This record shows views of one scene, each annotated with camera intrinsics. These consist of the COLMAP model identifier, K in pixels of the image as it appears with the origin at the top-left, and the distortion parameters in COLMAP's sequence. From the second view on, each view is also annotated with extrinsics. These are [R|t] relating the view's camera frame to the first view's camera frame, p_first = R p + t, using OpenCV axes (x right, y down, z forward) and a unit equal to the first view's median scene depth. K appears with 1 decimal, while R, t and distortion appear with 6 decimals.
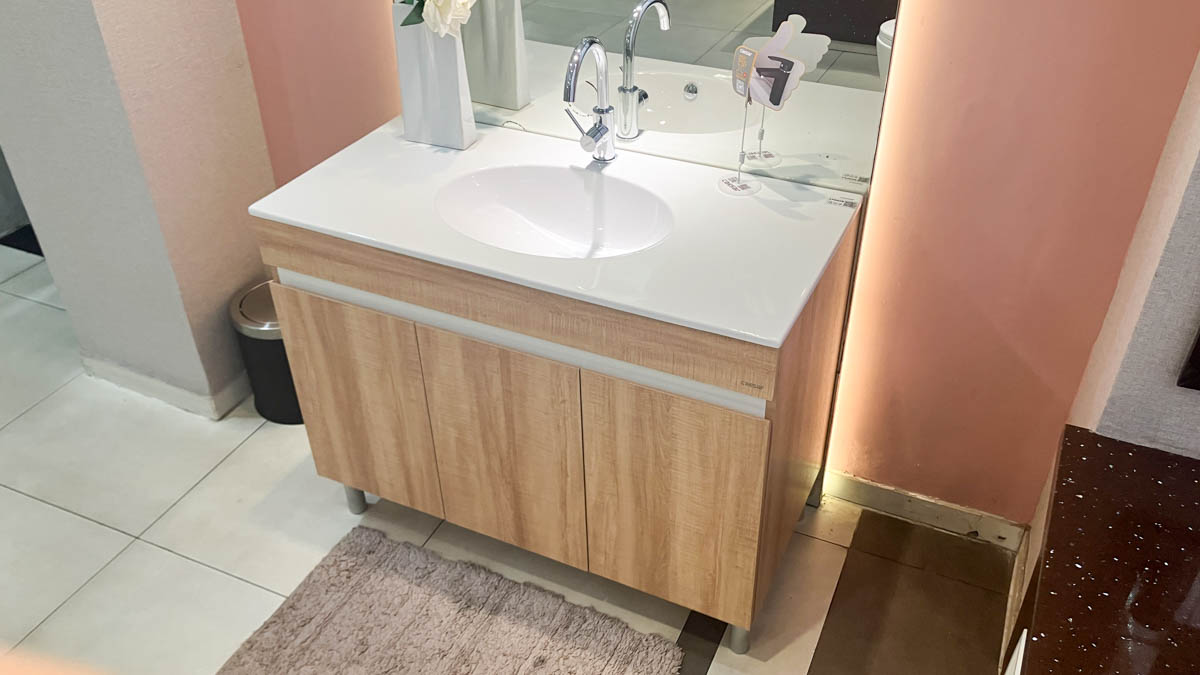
lens RADIAL K [[987.4, 0, 608.4], [0, 987.4, 336.4], [0, 0, 1]] dist [0.022482, -0.032723]
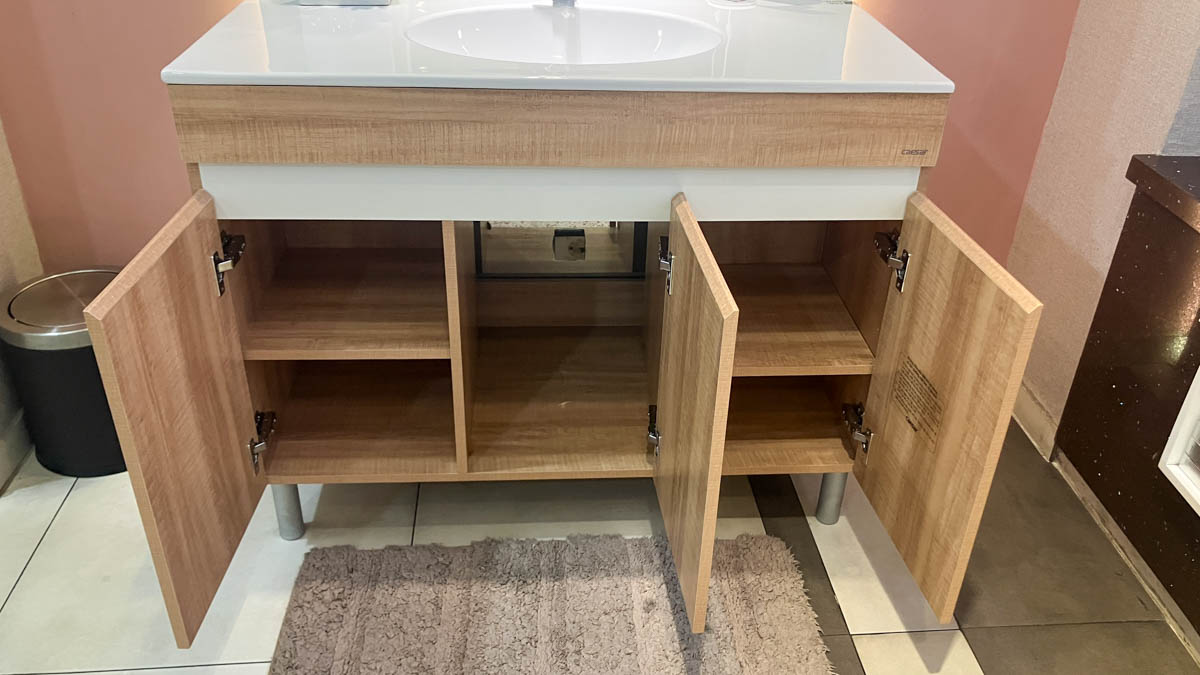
lens RADIAL K [[987.4, 0, 615.1], [0, 987.4, 334.2], [0, 0, 1]] dist [0.022482, -0.032723]
pose [[0.868849, -0.214908, 0.446000, -0.422535], [0.247447, 0.968782, -0.015234, 0.126409], [-0.428802, 0.123598, 0.894904, 0.279550]]
